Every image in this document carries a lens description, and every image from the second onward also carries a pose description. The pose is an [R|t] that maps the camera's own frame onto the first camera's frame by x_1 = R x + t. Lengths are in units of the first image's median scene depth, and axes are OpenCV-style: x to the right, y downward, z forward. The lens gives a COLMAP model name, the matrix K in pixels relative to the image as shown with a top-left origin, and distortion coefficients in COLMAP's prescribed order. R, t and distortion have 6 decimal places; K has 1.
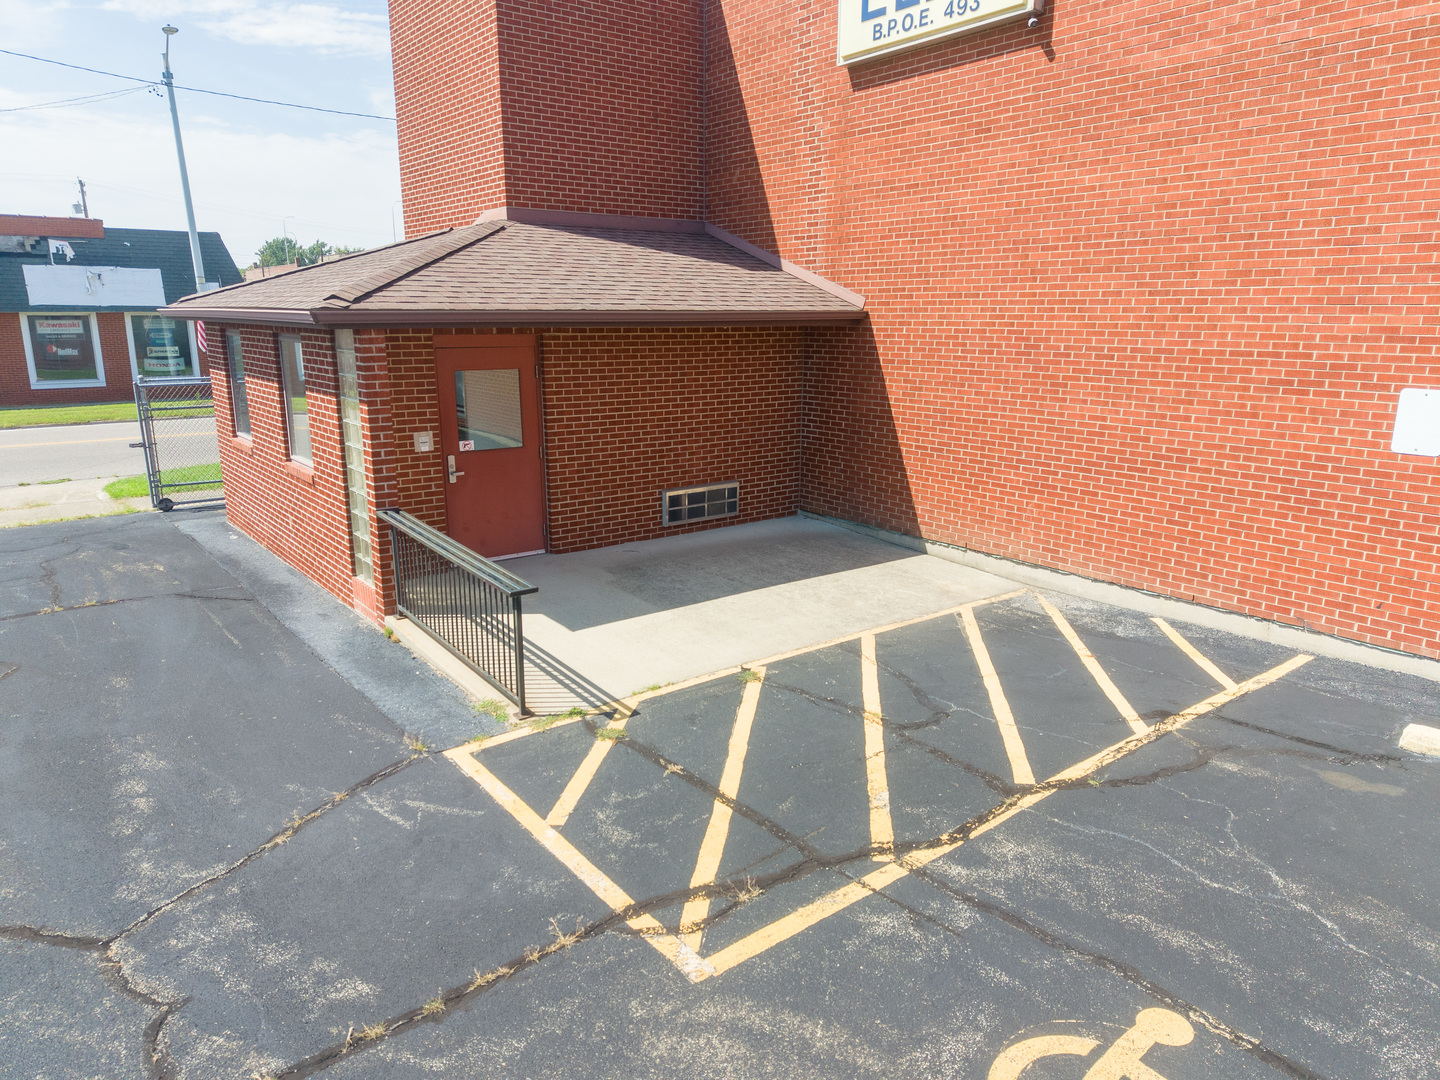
lens RADIAL K [[951.0, 0, 728.1], [0, 951.0, 538.8], [0, 0, 1]] dist [0.034182, -0.018141]
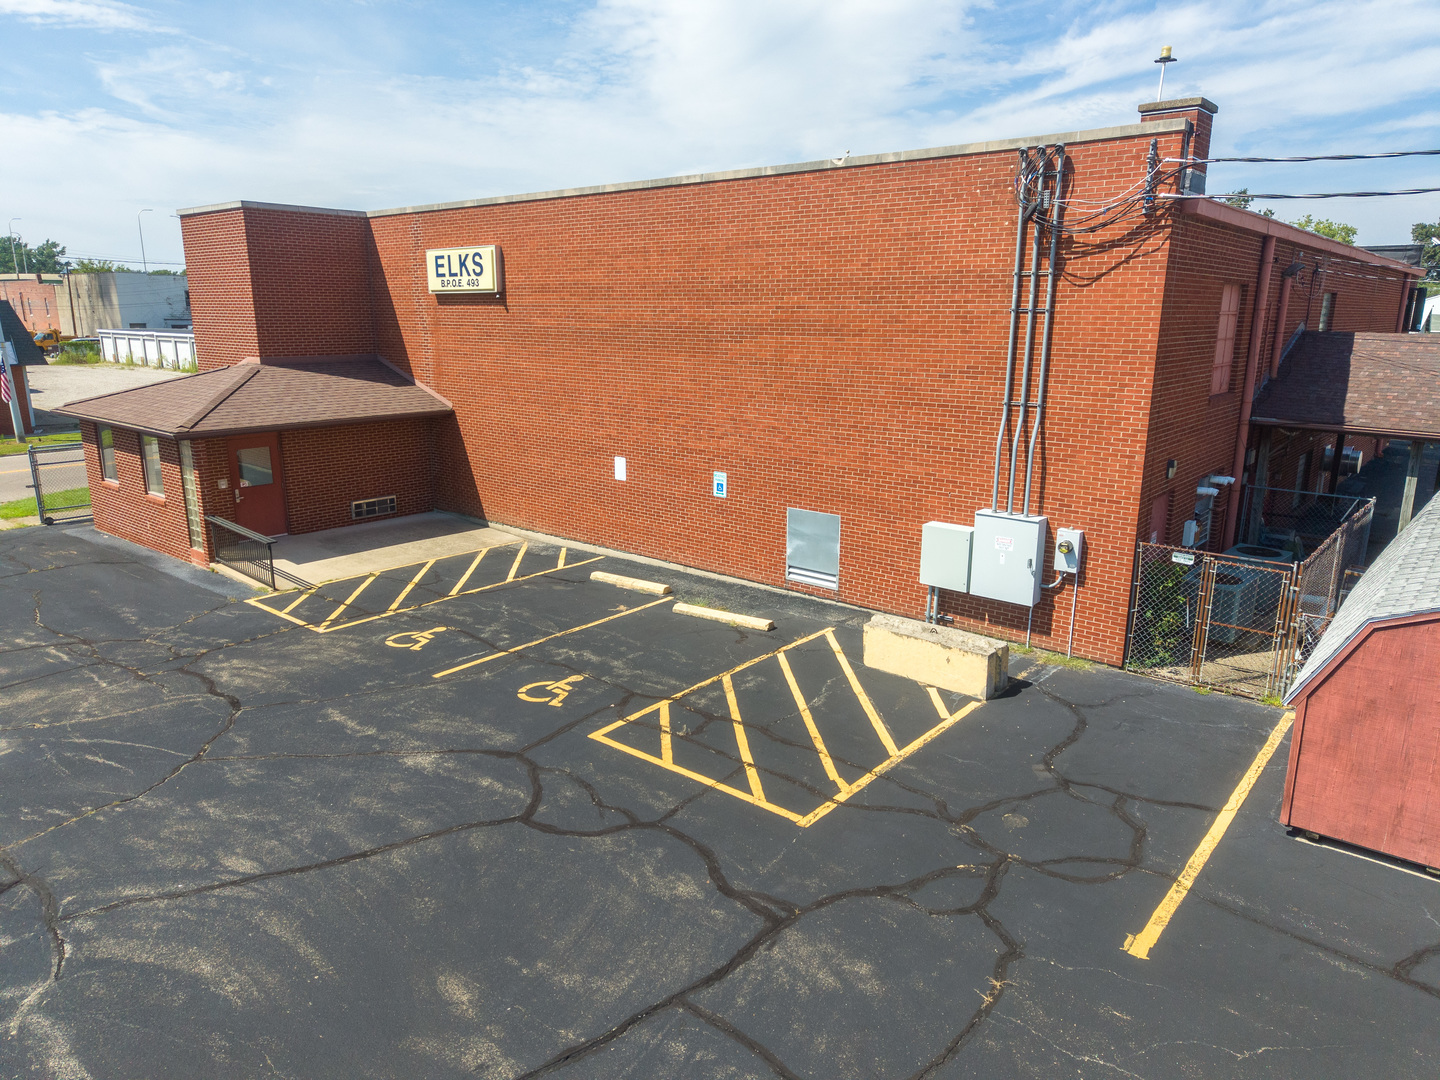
lens RADIAL K [[951.0, 0, 718.4], [0, 951.0, 538.2], [0, 0, 1]] dist [0.034182, -0.018141]
pose [[0.979333, -0.047937, 0.196491, 0.360477], [0.047629, 0.998845, 0.006294, 0.062557], [-0.196566, 0.003195, 0.980485, -1.399762]]
